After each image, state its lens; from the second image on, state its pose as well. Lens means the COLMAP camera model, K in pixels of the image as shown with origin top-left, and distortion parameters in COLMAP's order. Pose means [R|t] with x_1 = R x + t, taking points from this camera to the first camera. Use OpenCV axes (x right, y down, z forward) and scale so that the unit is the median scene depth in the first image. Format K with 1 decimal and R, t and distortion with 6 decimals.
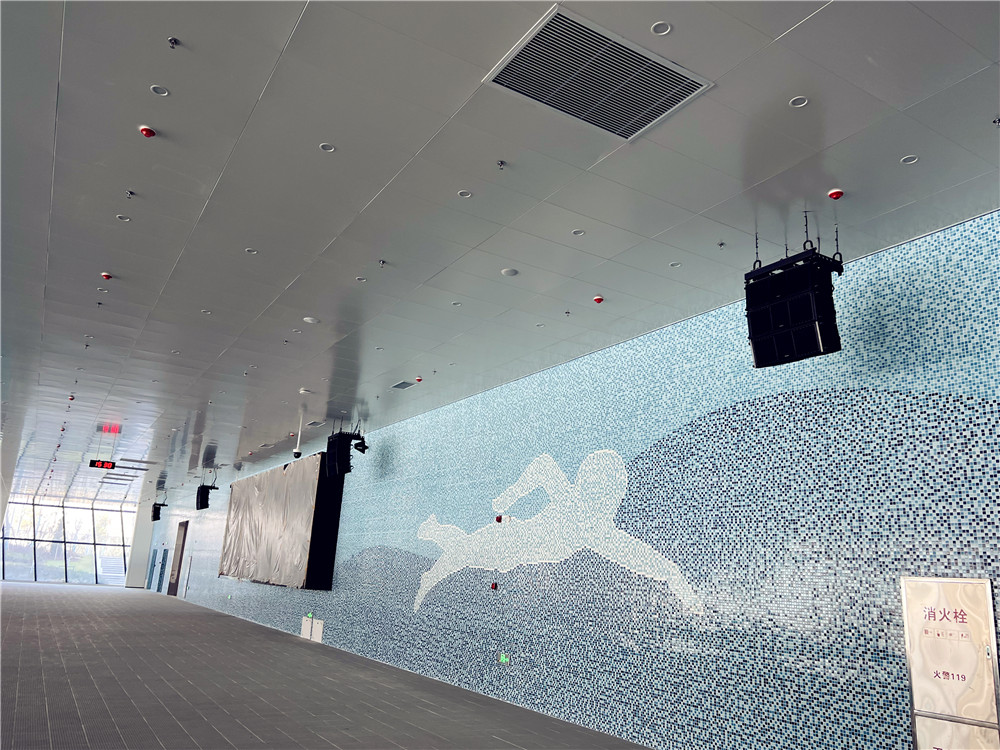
lens RADIAL K [[748.9, 0, 500.0], [0, 748.9, 375.0], [0, 0, 1]] dist [0.060235, -0.065375]
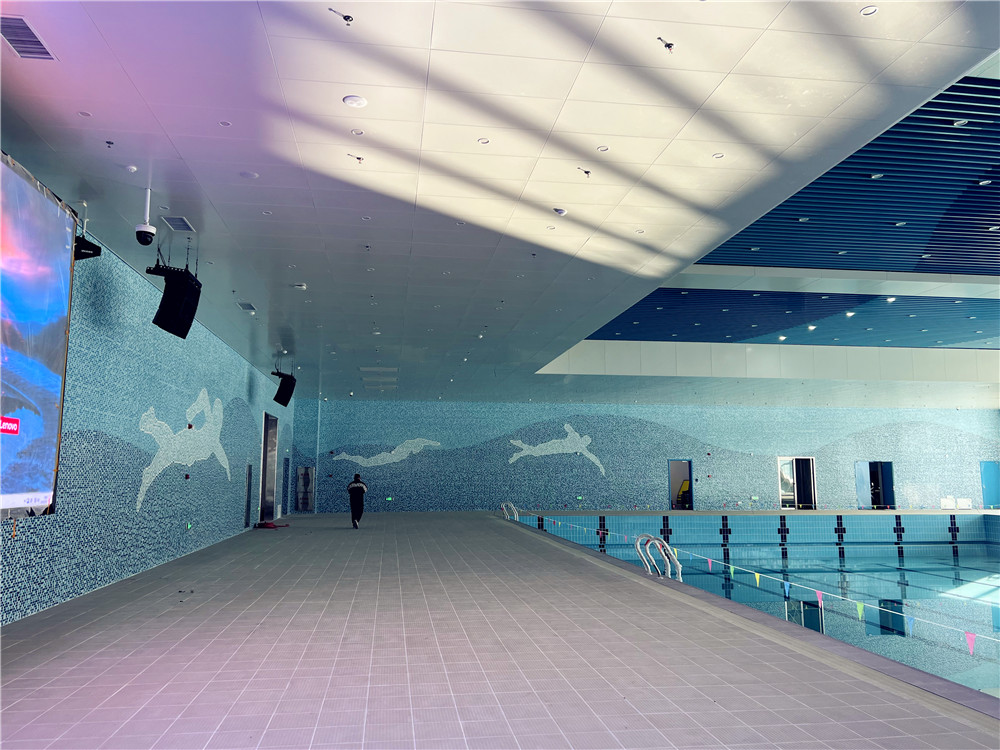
lens RADIAL K [[748.9, 0, 500.0], [0, 748.9, 375.0], [0, 0, 1]] dist [0.060235, -0.065375]
pose [[-0.921528, -0.002894, 0.388302, -0.855968], [-0.148366, 0.926728, -0.345199, 0.411309], [-0.358851, -0.375722, -0.854435, 1.673742]]
